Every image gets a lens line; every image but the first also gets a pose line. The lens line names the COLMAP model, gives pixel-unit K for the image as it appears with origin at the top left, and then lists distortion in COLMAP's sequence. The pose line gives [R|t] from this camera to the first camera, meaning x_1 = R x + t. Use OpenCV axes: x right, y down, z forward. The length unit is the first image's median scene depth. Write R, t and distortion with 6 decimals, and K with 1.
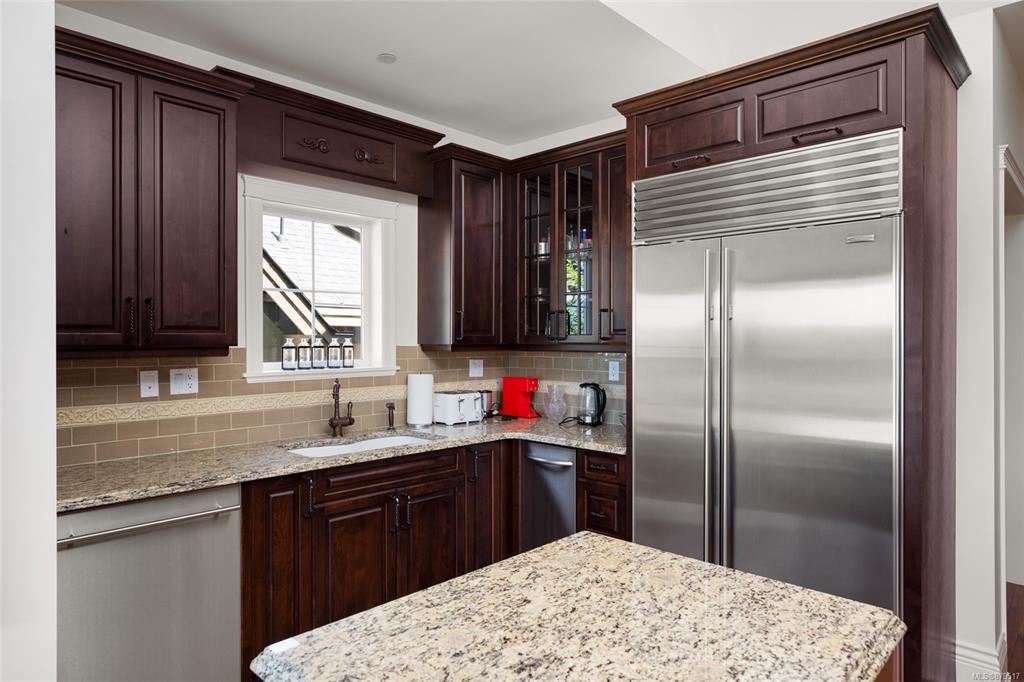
lens RADIAL K [[626.8, 0, 512.0], [0, 626.8, 341.0], [0, 0, 1]] dist [-0.006357, -0.000086]
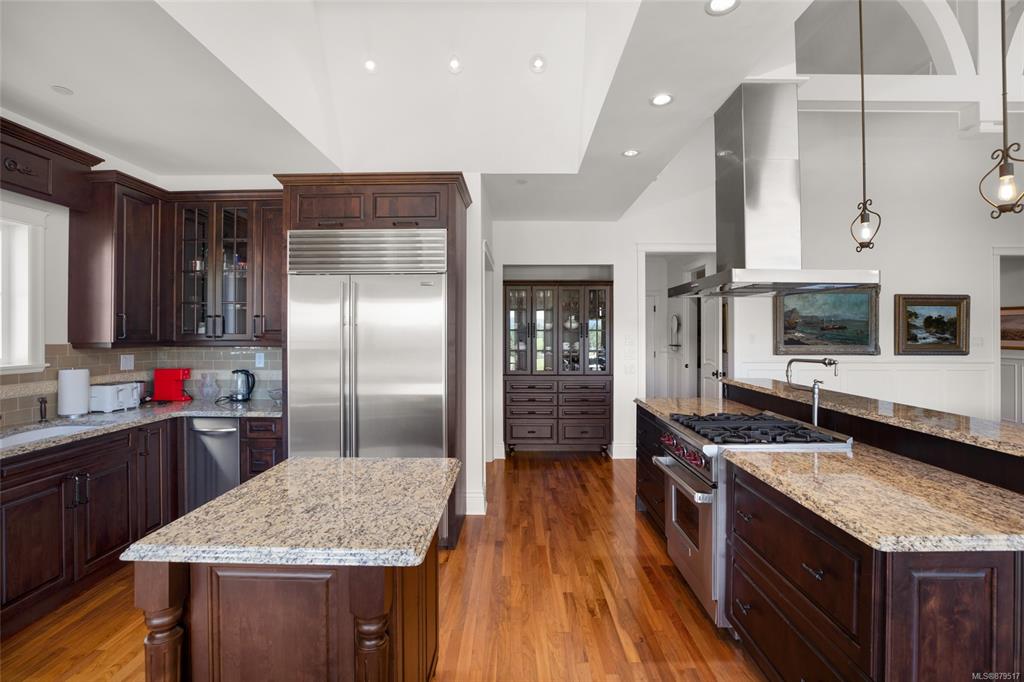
lens RADIAL K [[461.5, 0, 522.1], [0, 461.5, 346.3], [0, 0, 1]] dist [0.001403, -0.000035]
pose [[0.719709, -0.018691, 0.694025, -0.146767], [0.002821, 0.999708, 0.023999, -0.005762], [-0.694270, -0.015315, 0.719551, -0.143103]]
